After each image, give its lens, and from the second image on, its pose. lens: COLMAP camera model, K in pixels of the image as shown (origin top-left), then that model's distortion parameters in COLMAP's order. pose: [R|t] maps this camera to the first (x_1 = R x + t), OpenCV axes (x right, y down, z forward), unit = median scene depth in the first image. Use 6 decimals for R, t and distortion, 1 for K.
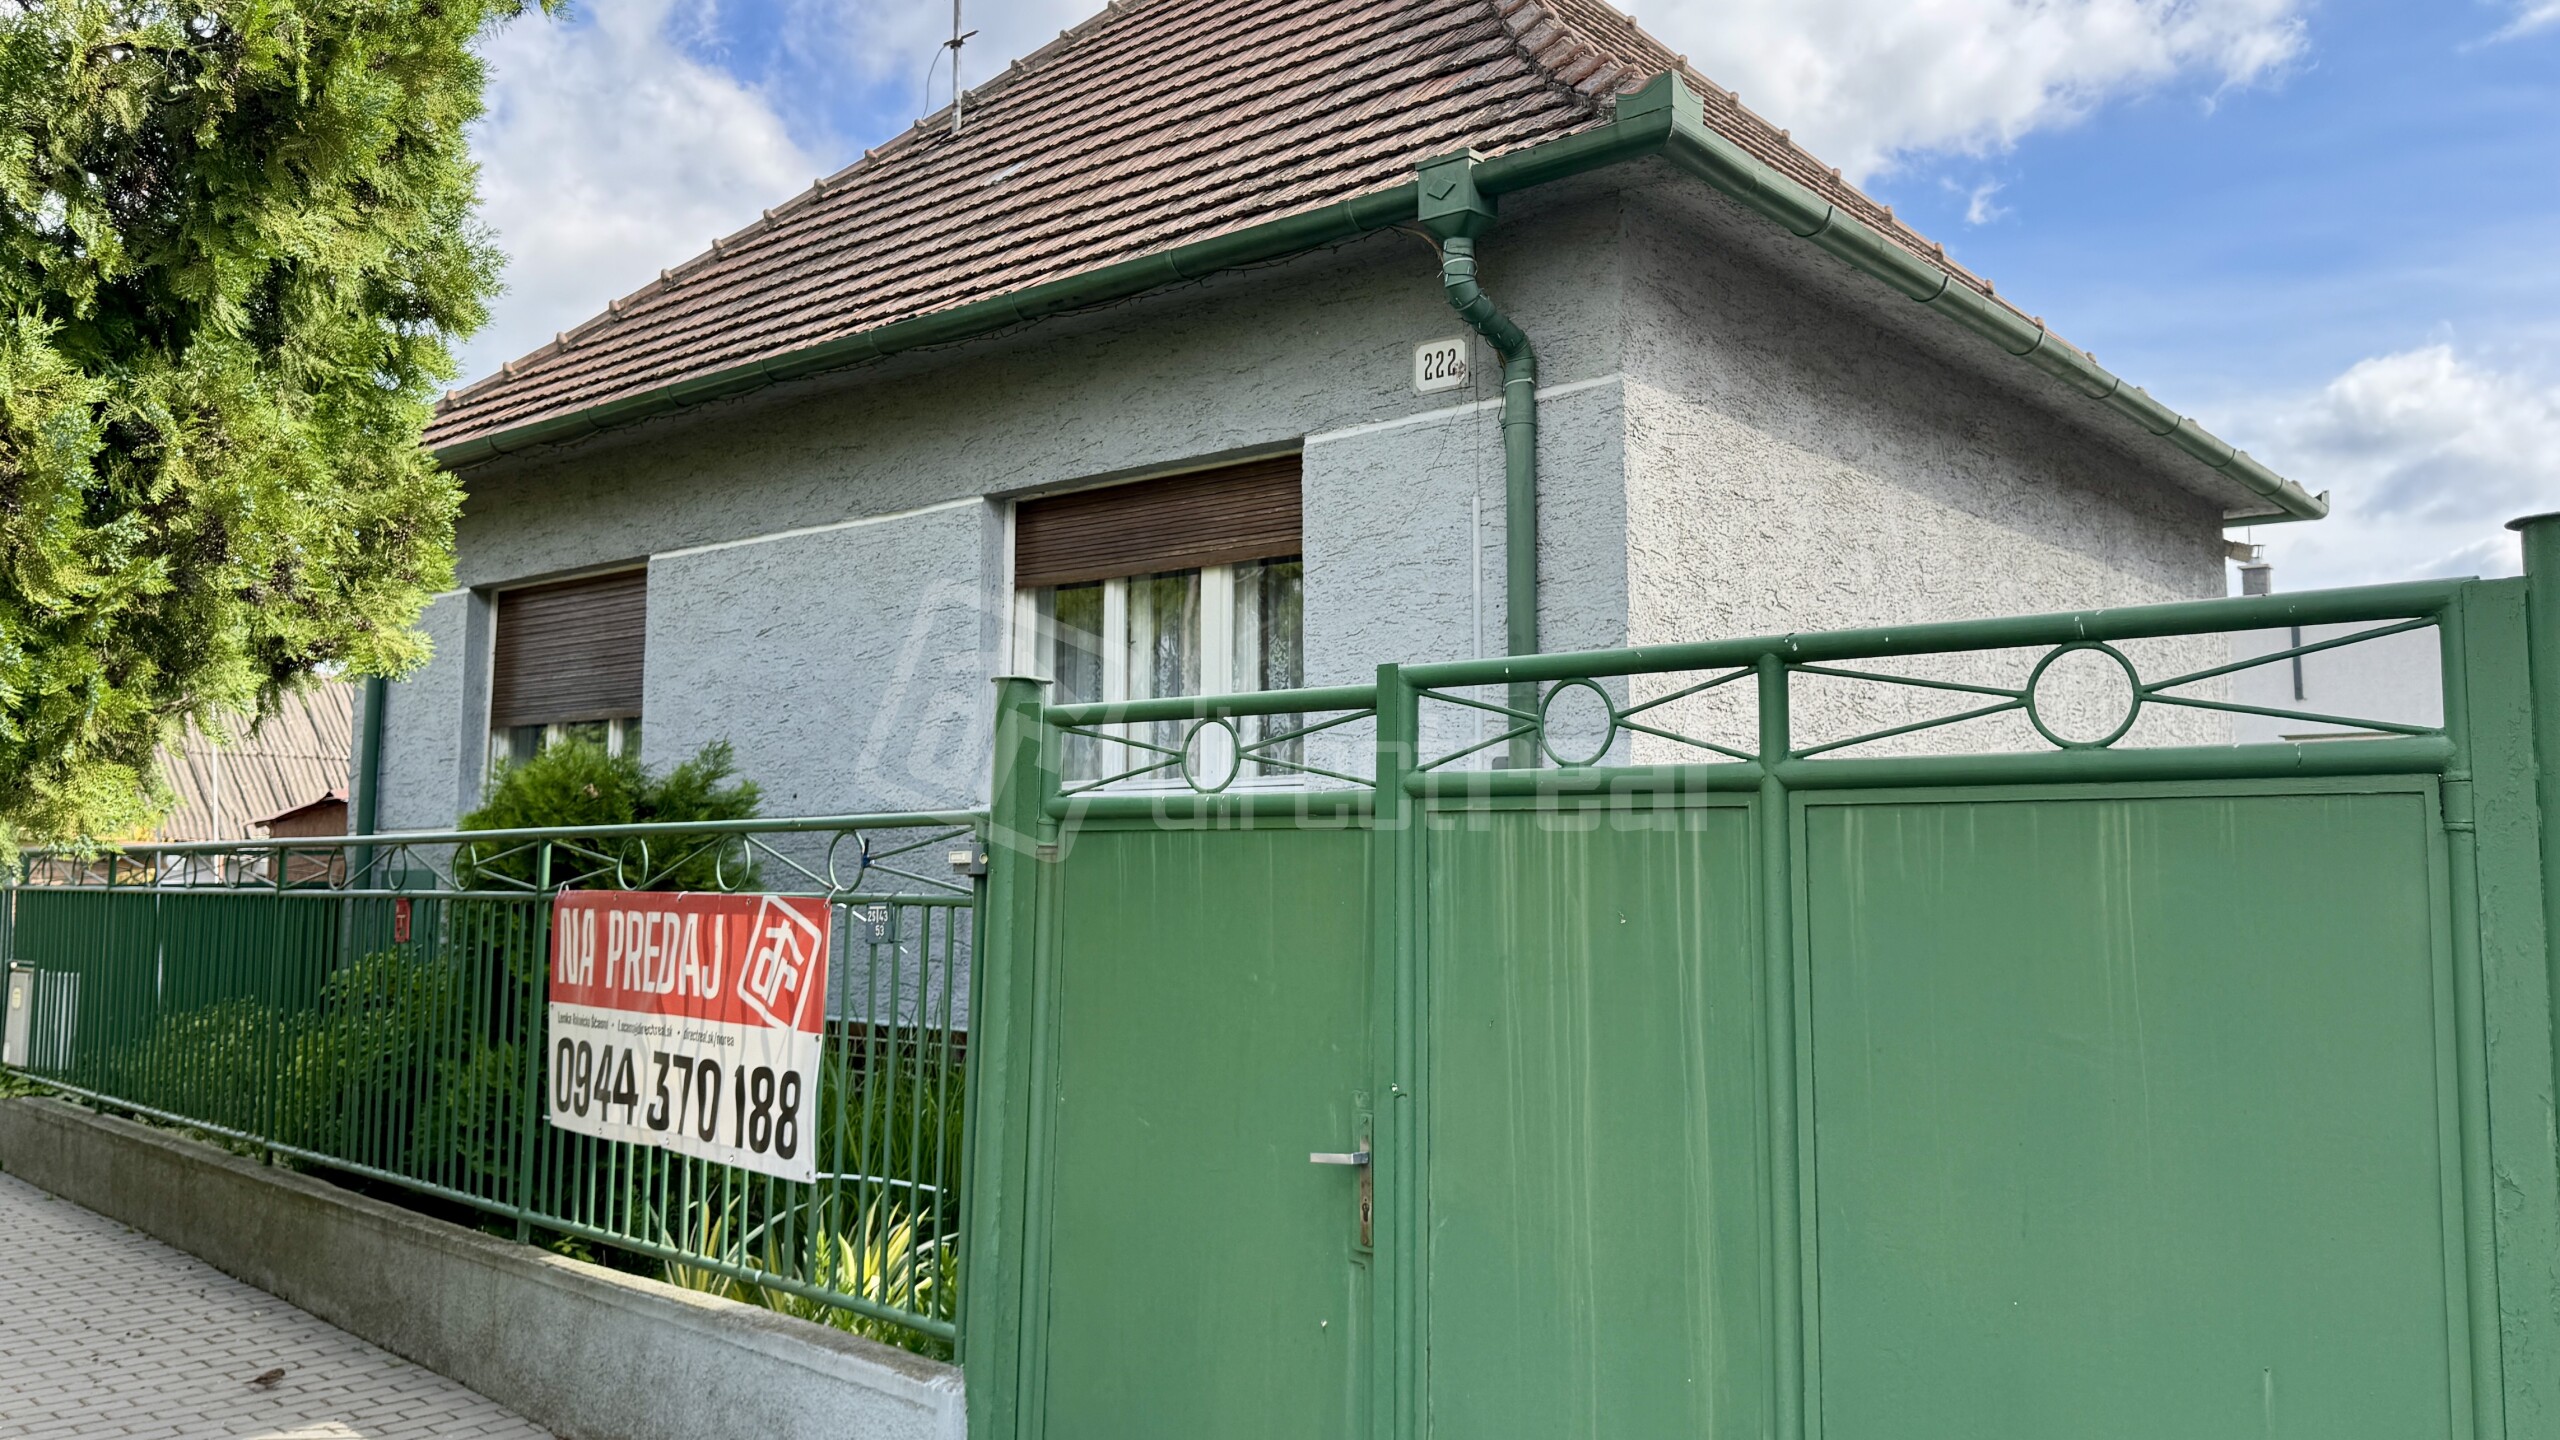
lens RADIAL K [[1818.8, 0, 1280.0], [0, 1818.8, 720.0], [0, 0, 1]] dist [0.196165, -0.357053]
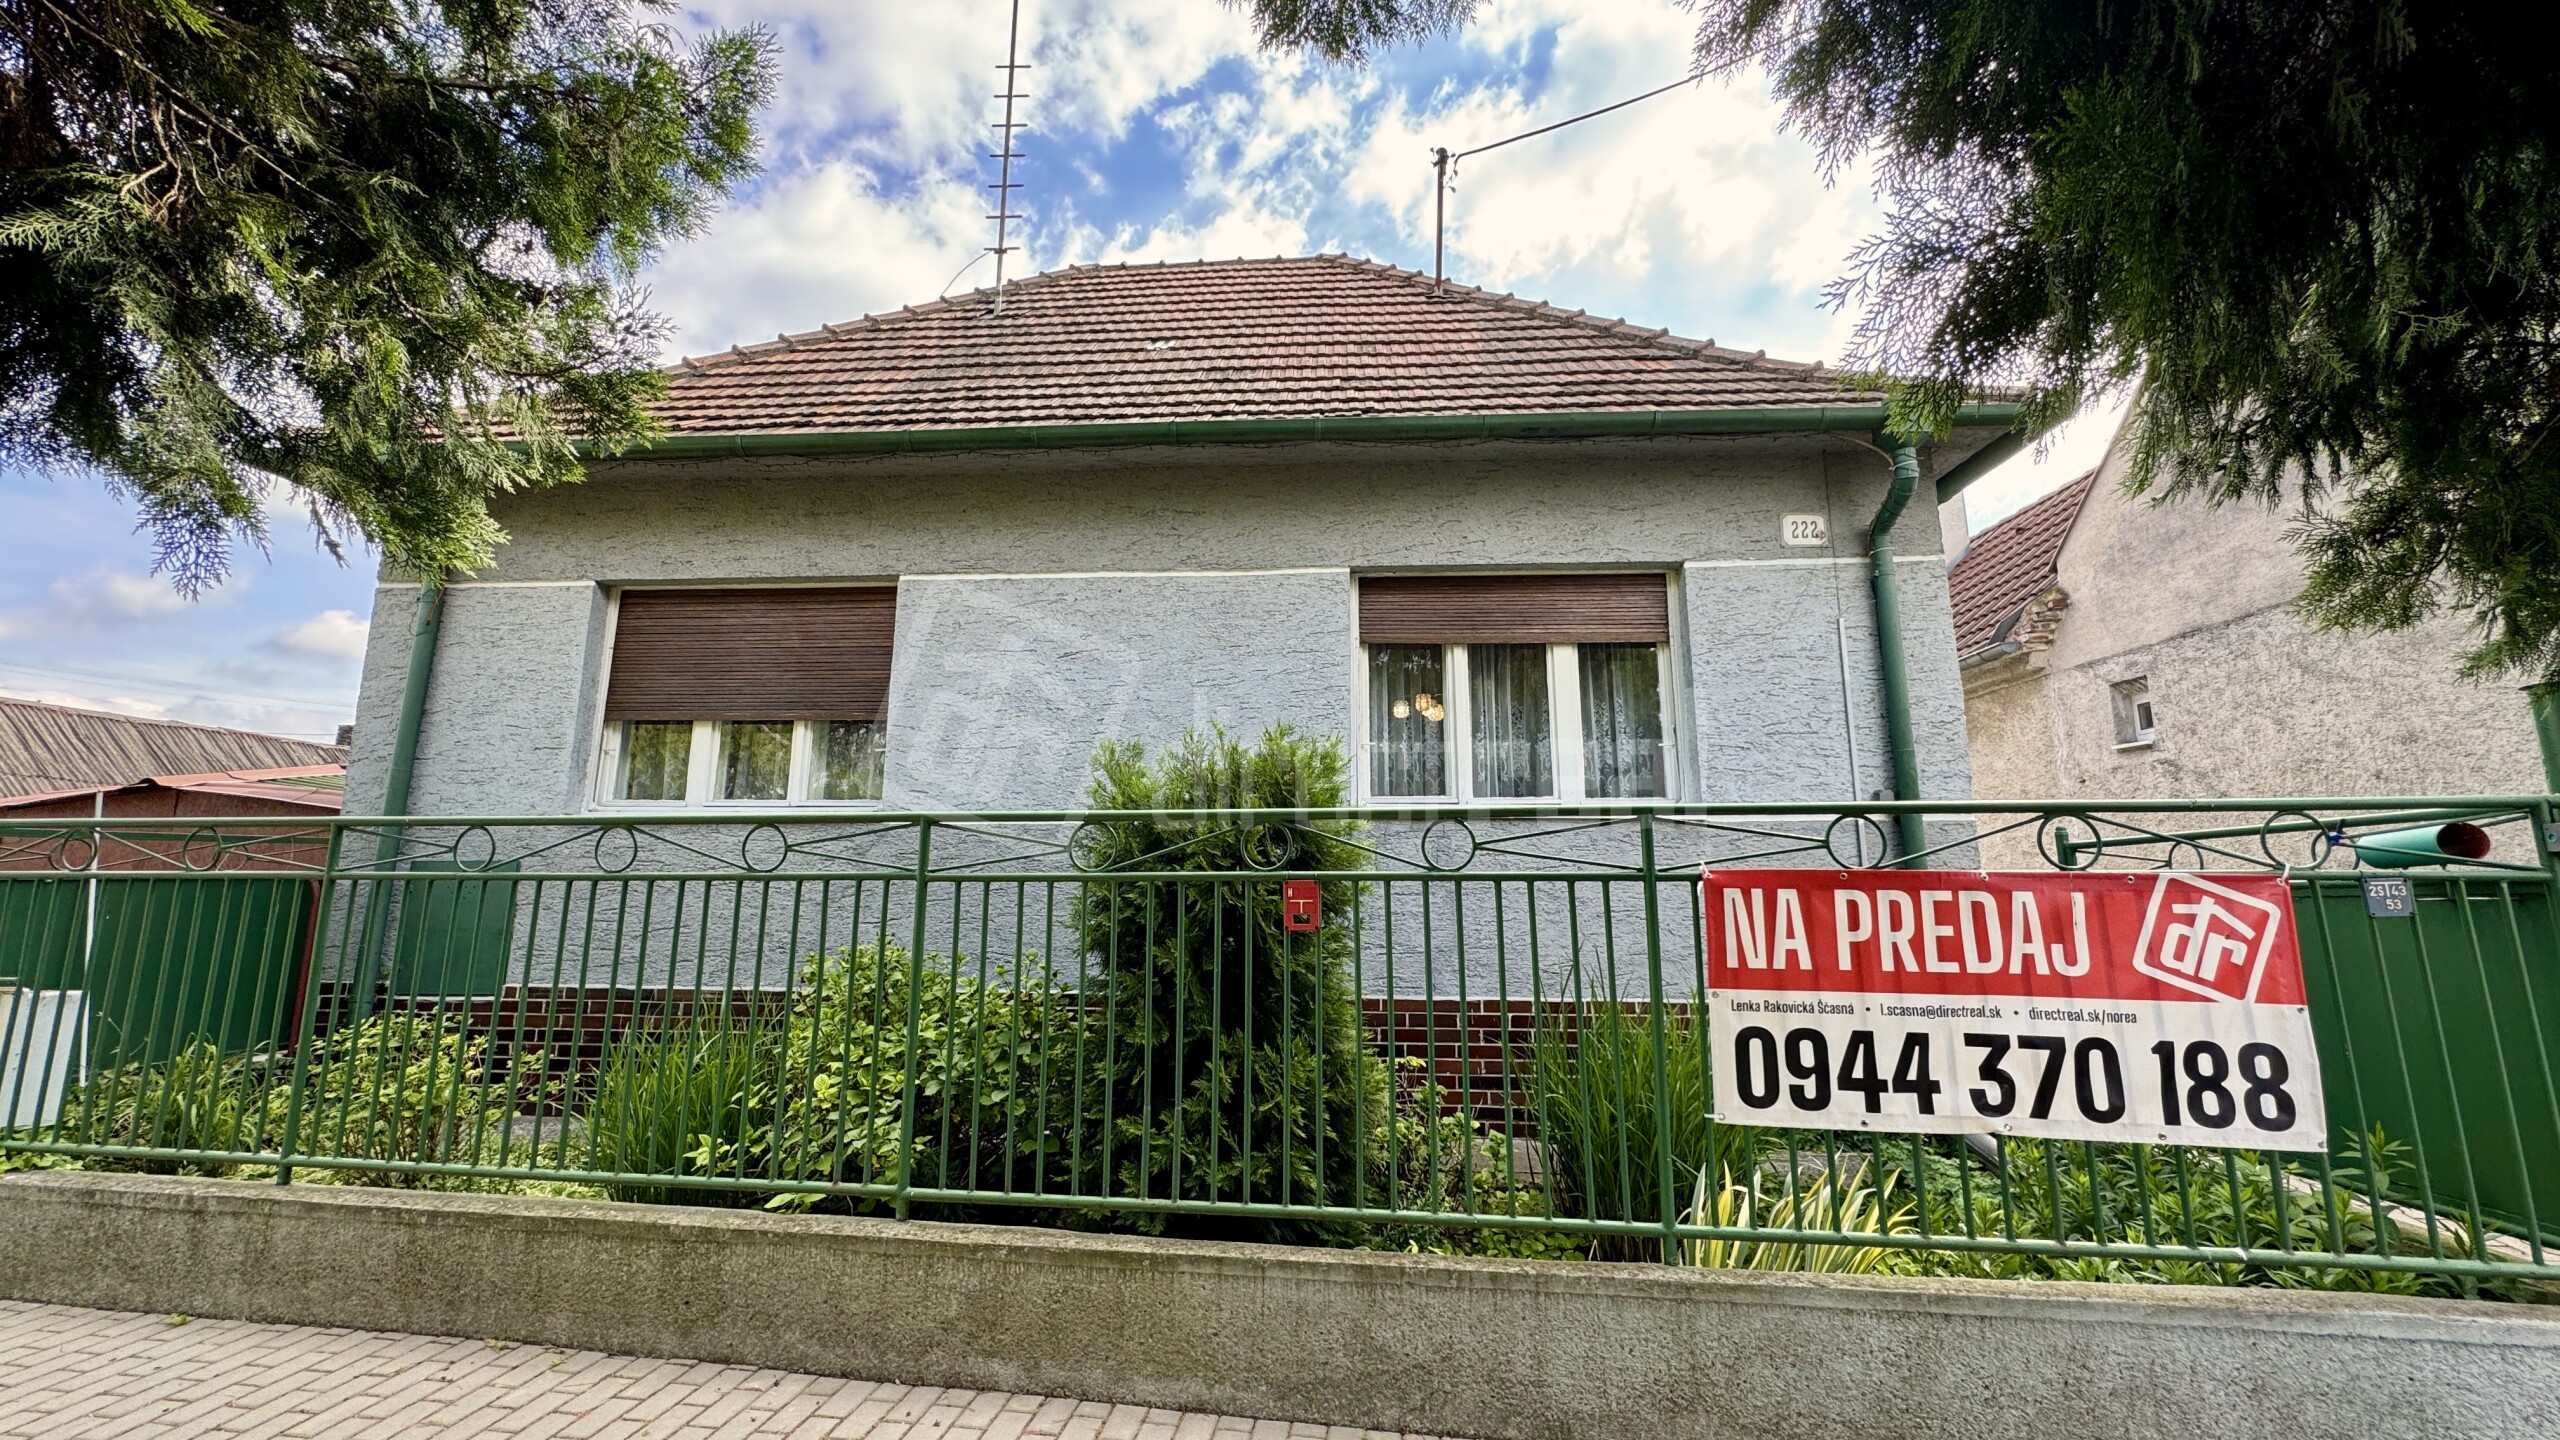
lens RADIAL K [[988.0, 0, 1280.0], [0, 988.0, 720.0], [0, 0, 1]] dist [-0.000898, 0.000142]
pose [[0.816523, 0.095270, 0.569398, -0.918853], [-0.048931, 0.994161, -0.096173, 0.079915], [-0.575236, 0.050666, 0.816417, 0.756126]]
